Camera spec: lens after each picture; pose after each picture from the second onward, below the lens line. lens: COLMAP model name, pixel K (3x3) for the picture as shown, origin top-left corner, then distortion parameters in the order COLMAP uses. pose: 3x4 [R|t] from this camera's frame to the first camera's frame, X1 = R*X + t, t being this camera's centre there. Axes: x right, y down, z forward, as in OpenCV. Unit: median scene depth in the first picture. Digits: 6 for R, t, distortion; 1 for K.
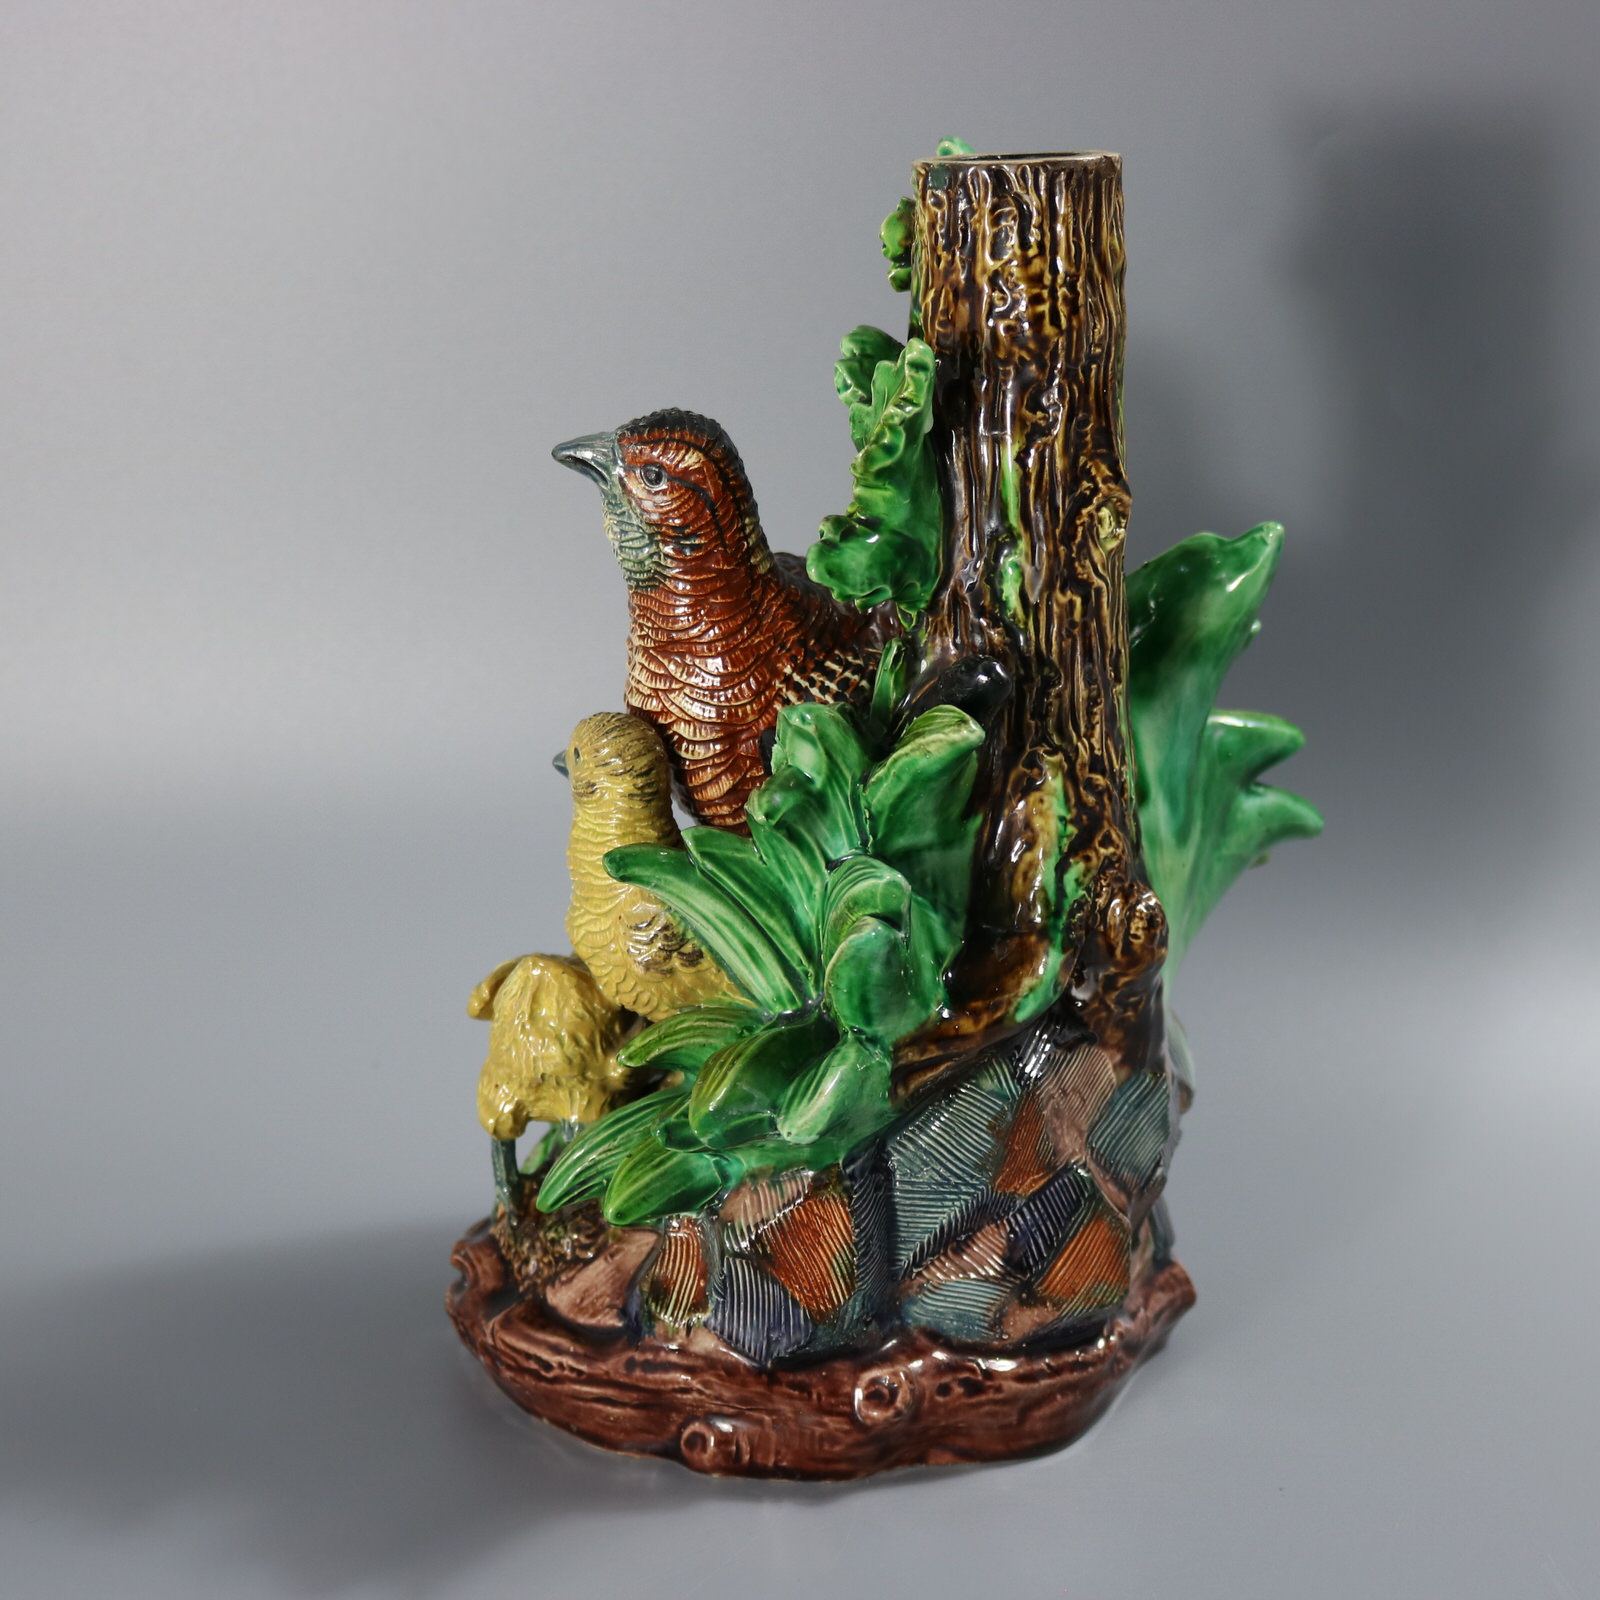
lens RADIAL K [[3075.6, 0, 800.0], [0, 3075.6, 800.0], [0, 0, 1]] dist [-0.097062, 0.010538]
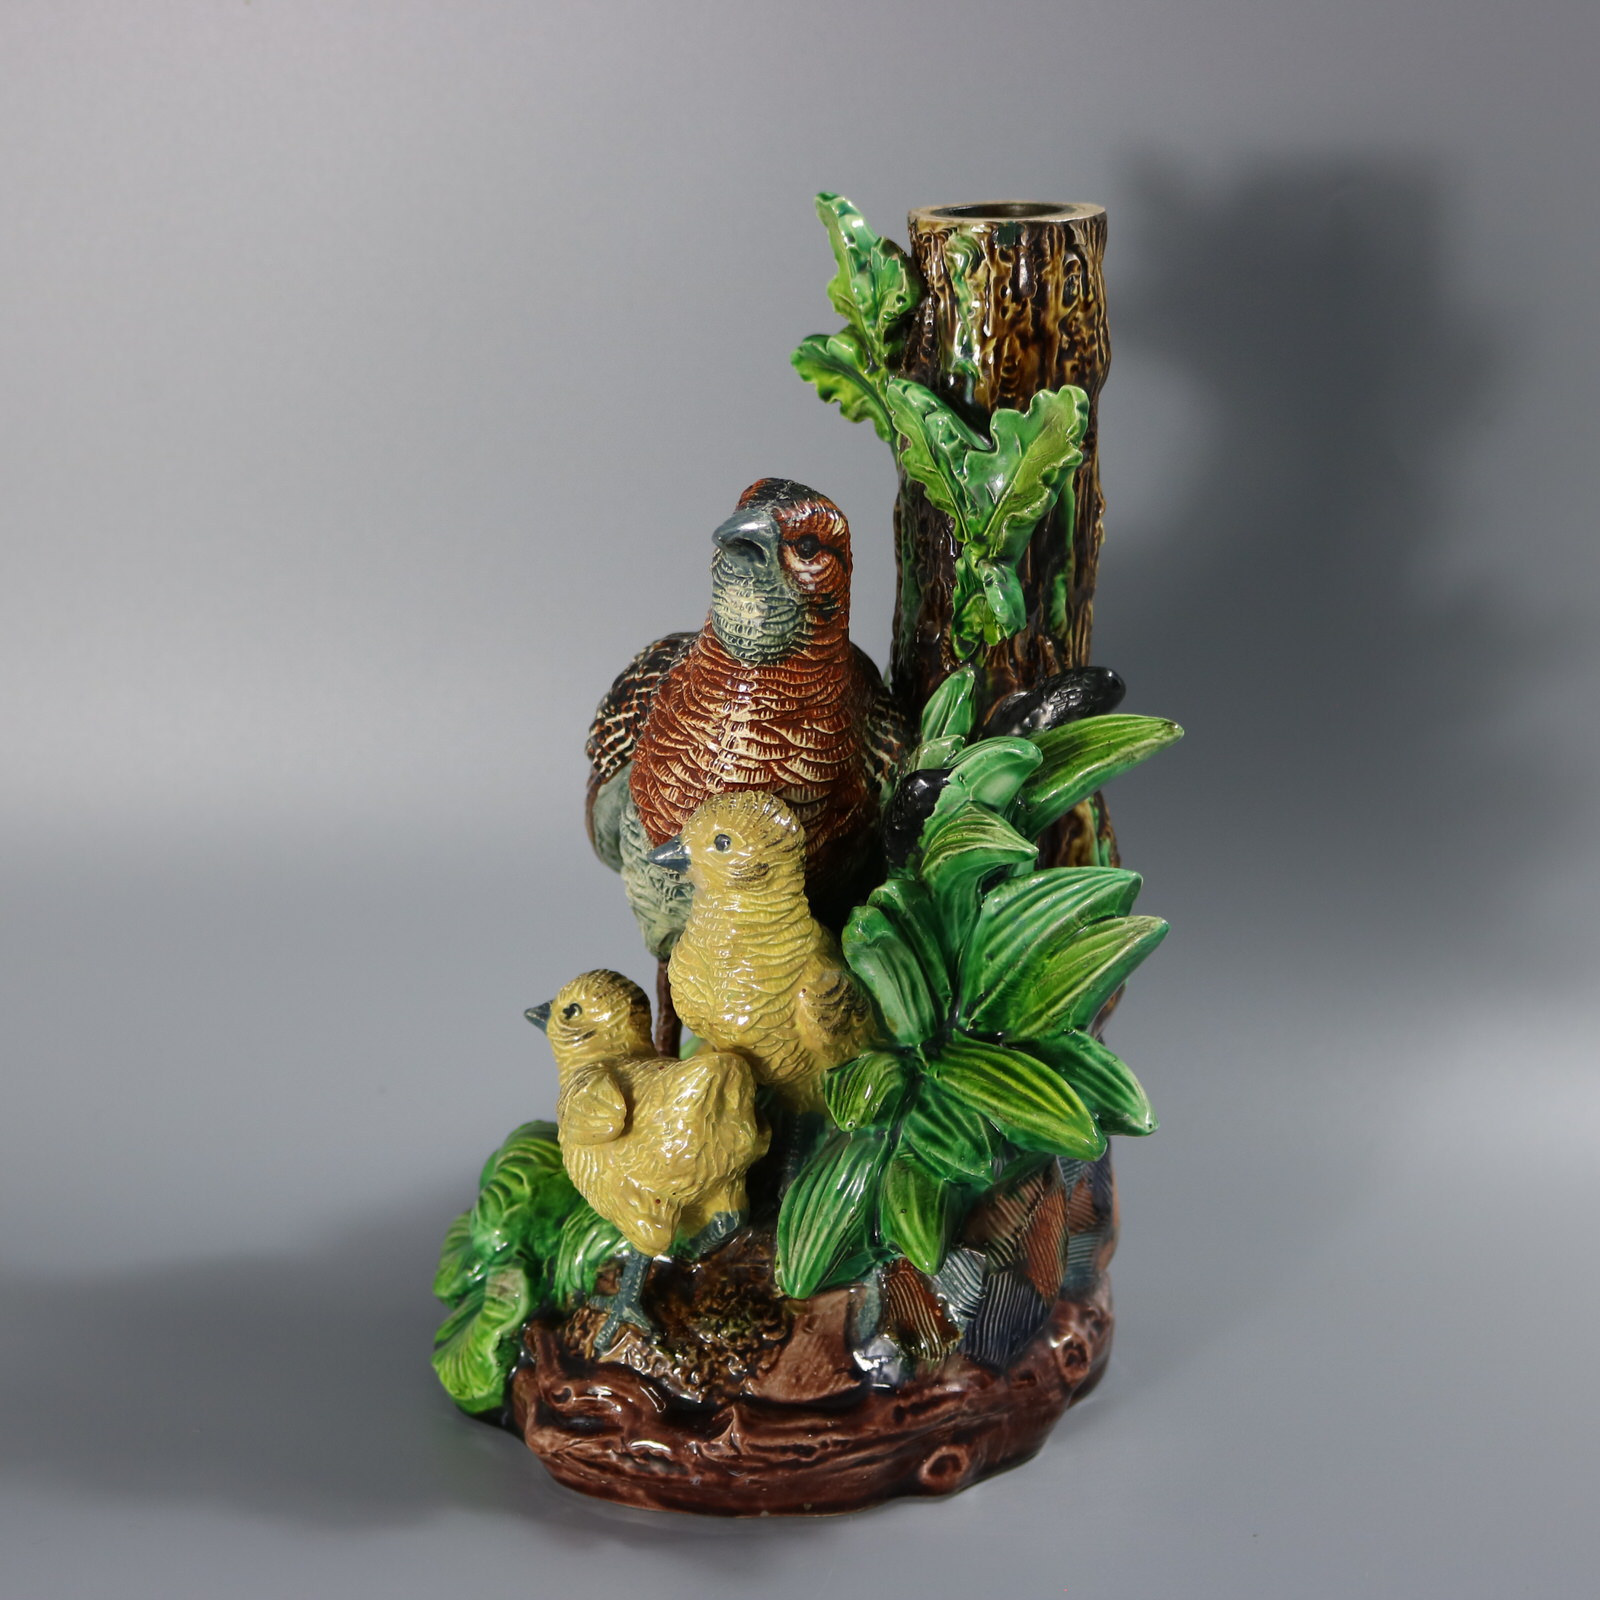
lens RADIAL K [[3075.6, 0, 800.0], [0, 3075.6, 800.0], [0, 0, 1]] dist [-0.097062, 0.010538]
pose [[0.654201, -0.194596, 0.730859, -0.782360], [0.183016, 0.978346, 0.096671, -0.119856], [-0.733844, 0.070516, 0.675648, 0.323595]]
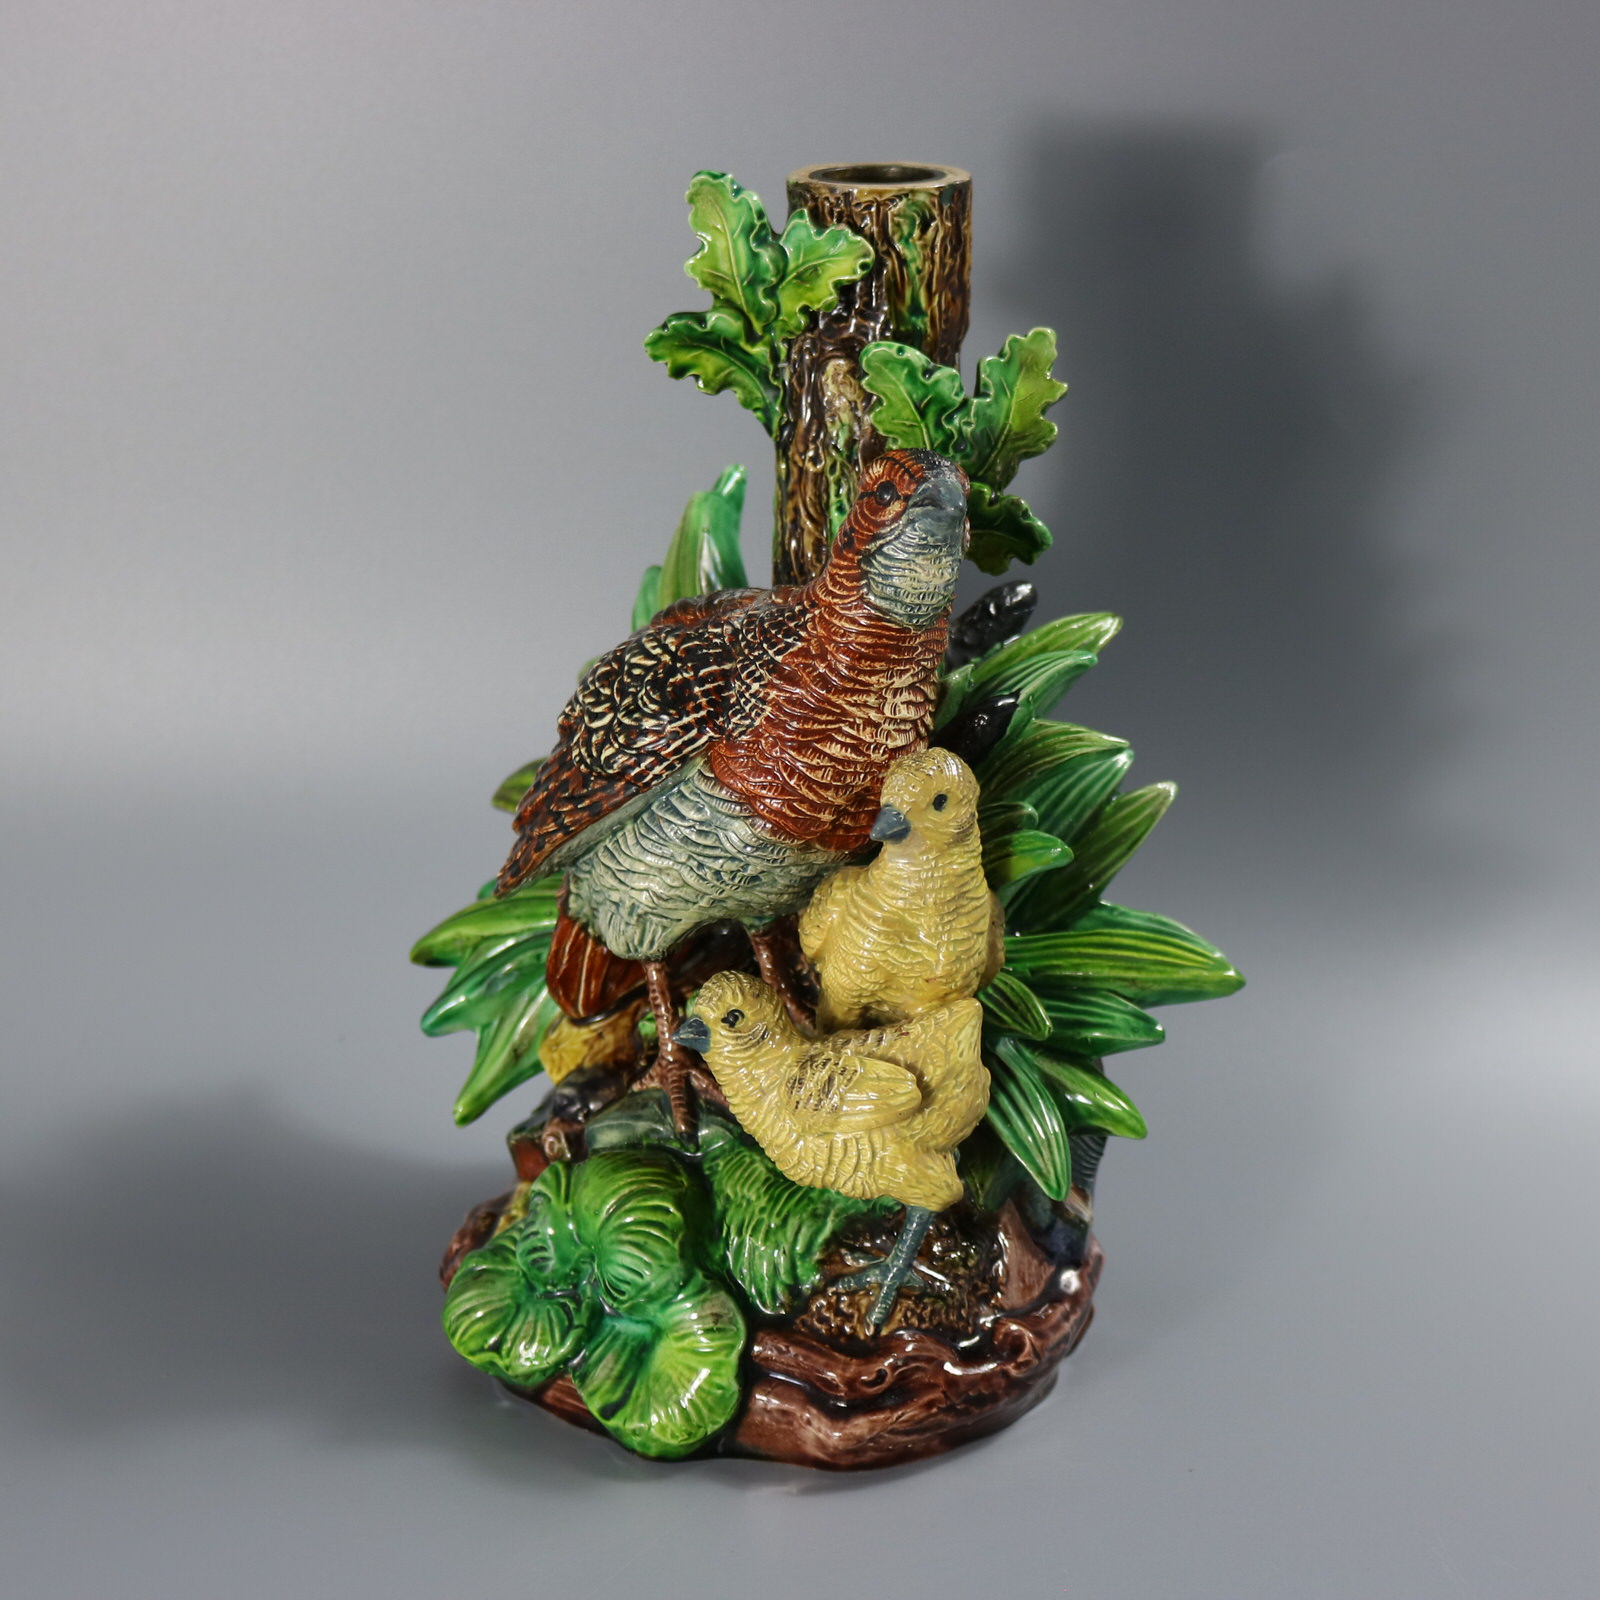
lens RADIAL K [[3075.6, 0, 800.0], [0, 3075.6, 800.0], [0, 0, 1]] dist [-0.097062, 0.010538]
pose [[-0.141958, -0.290573, 0.946264, -1.044298], [0.245393, 0.915774, 0.318024, -0.355402], [-0.958973, 0.277353, -0.058697, 1.121458]]
